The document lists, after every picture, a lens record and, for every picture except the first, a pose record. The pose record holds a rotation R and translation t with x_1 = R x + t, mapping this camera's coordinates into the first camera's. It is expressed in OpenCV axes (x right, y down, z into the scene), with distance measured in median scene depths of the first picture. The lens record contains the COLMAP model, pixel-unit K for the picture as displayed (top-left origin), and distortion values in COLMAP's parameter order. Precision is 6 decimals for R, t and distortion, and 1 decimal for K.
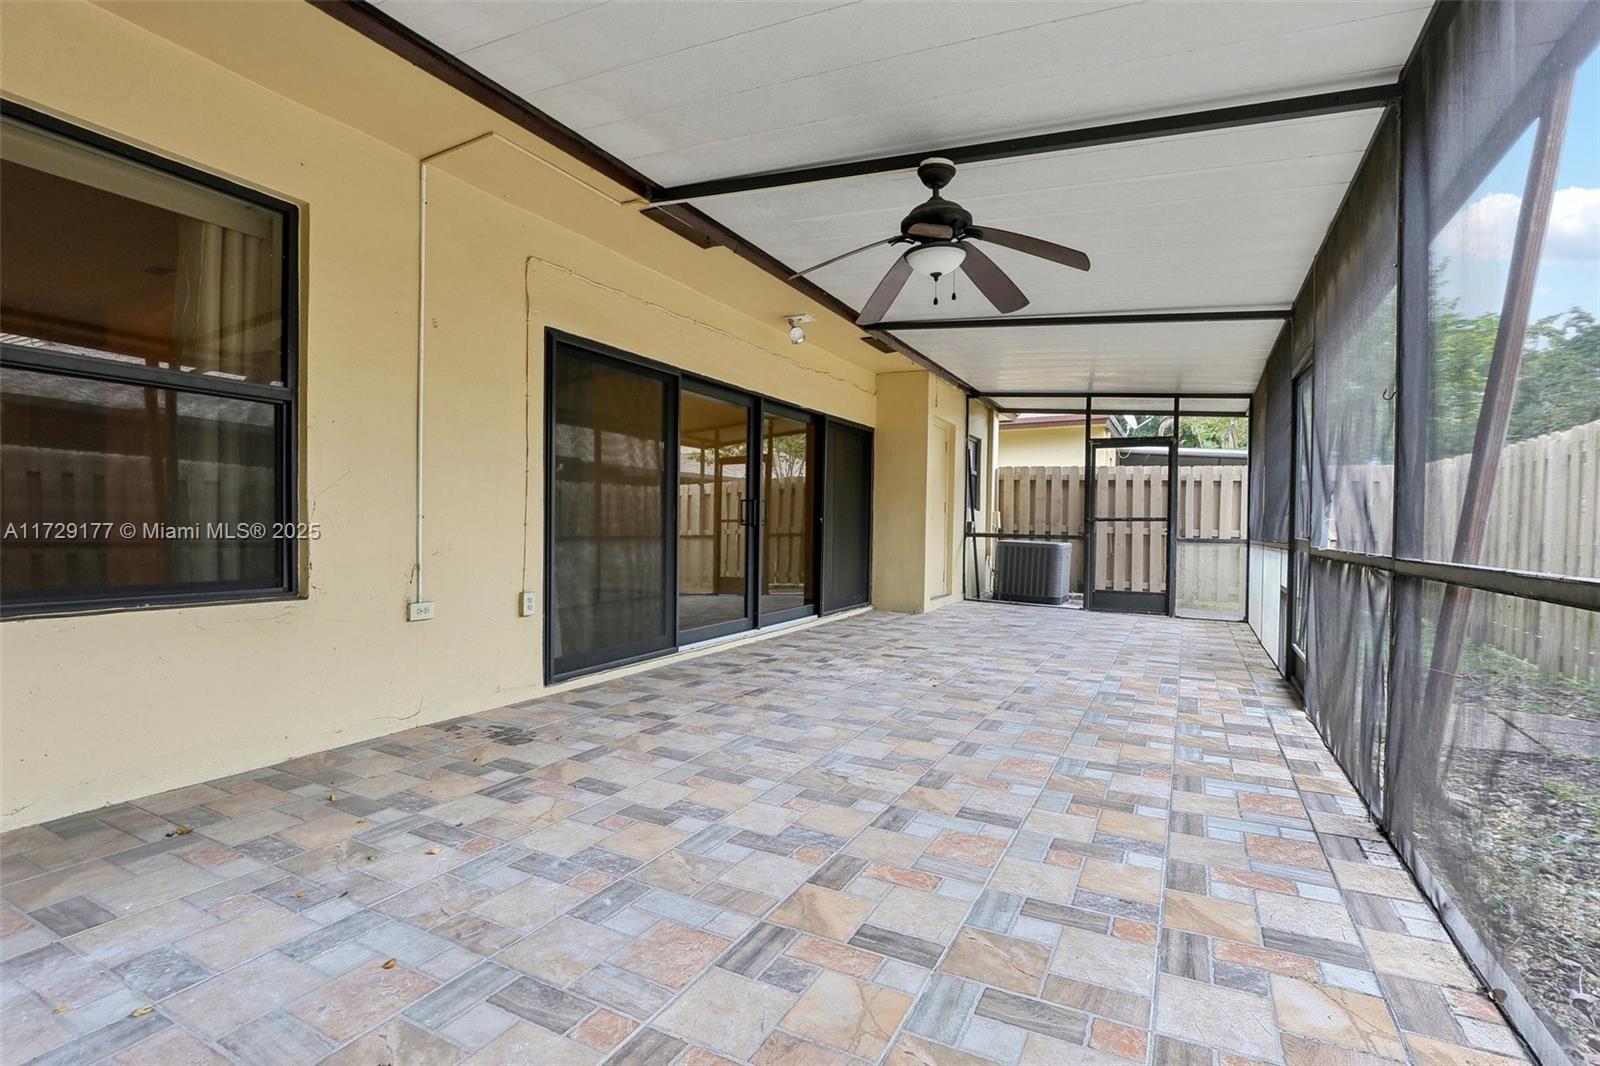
lens RADIAL K [[748.8, 0, 818.0], [0, 748.8, 547.7], [0, 0, 1]] dist [-0.026312, 0.000156]
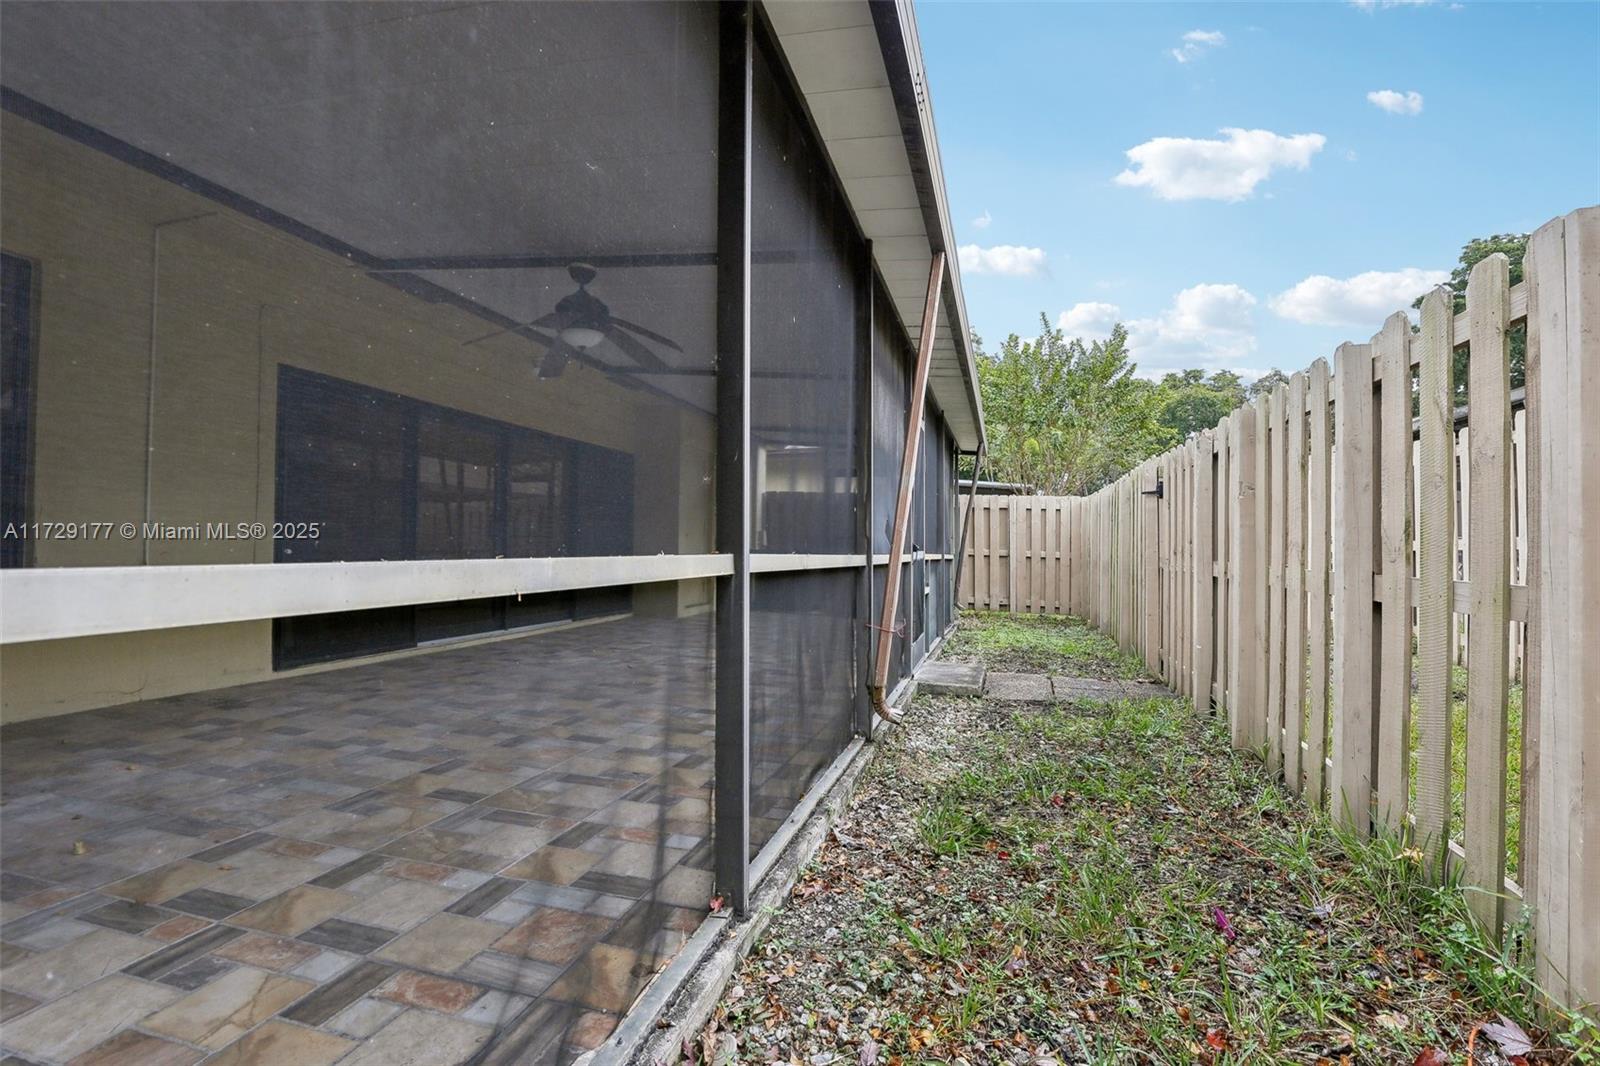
lens RADIAL K [[730.3, 0, 802.7], [0, 730.3, 549.3], [0, 0, 1]] dist [-0.049979, 0.014651]
pose [[0.977238, 0.006819, 0.212037, 0.272795], [-0.001805, 0.999714, -0.023830, 0.028473], [-0.212139, 0.022905, 0.976971, -0.354810]]
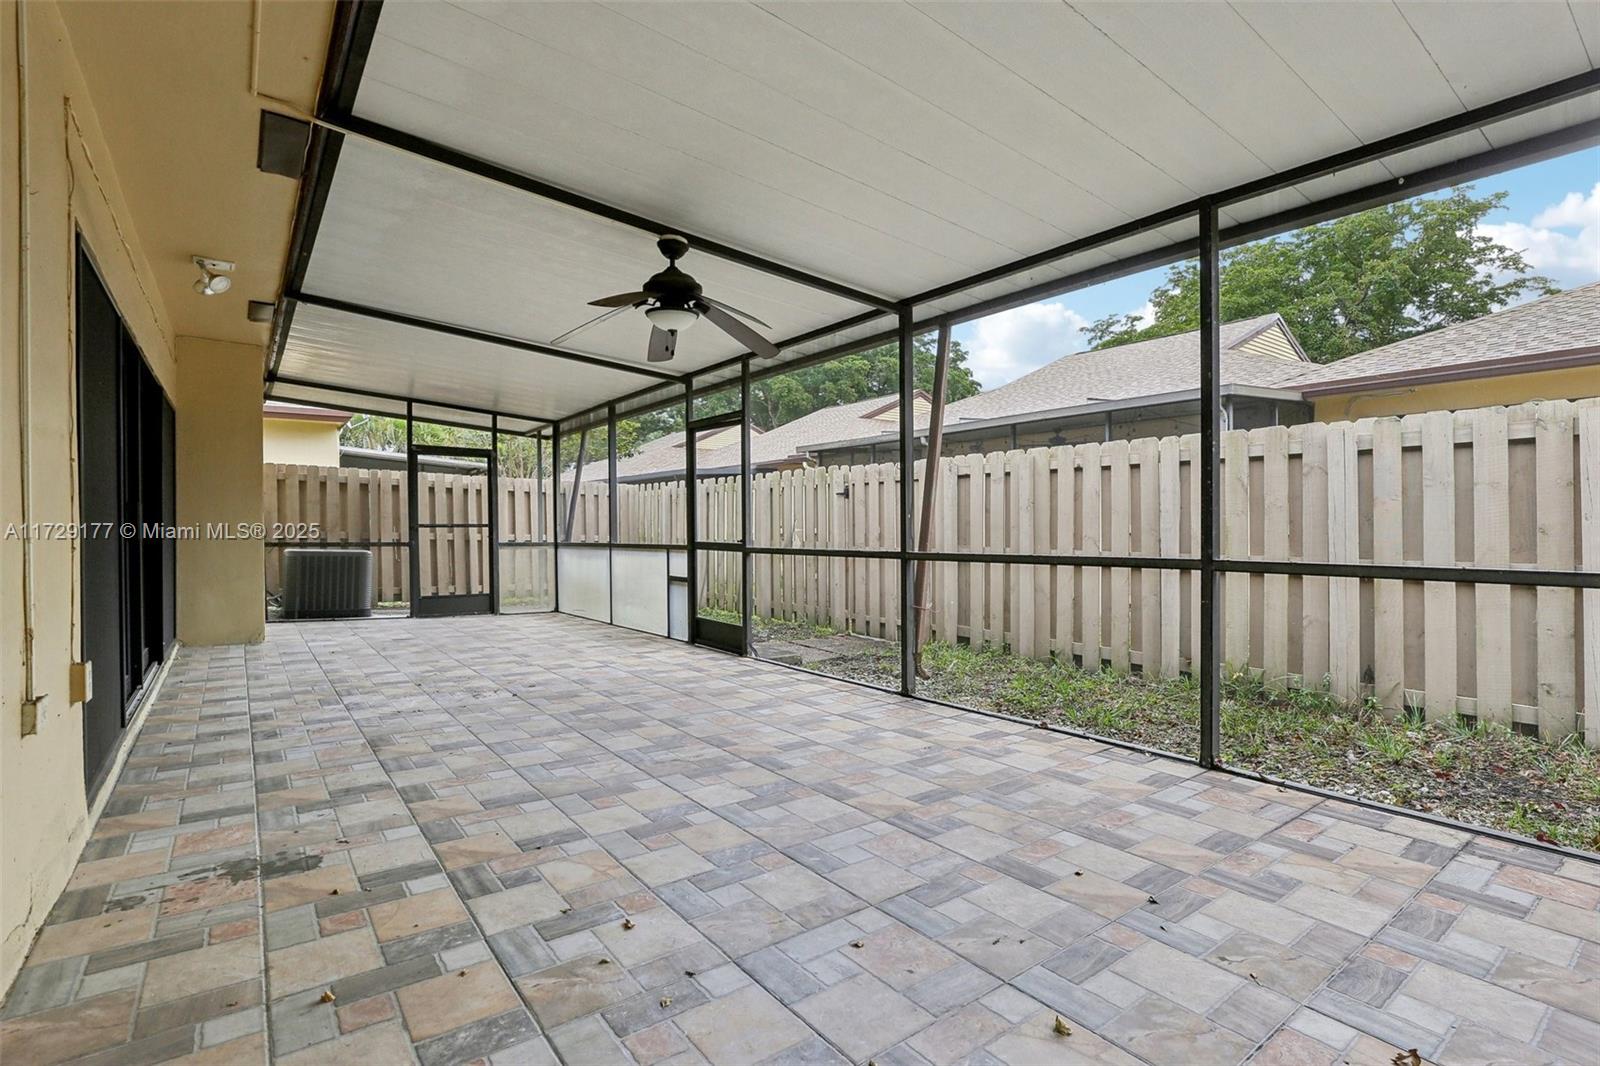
lens RADIAL K [[740.7, 0, 807.6], [0, 740.7, 531.2], [0, 0, 1]] dist [-0.015680, 0.004538]
pose [[0.440243, -0.008054, 0.897842, -0.826138], [0.028594, 0.999578, -0.005054, -0.031112], [-0.897423, 0.027898, 0.440288, 0.281760]]
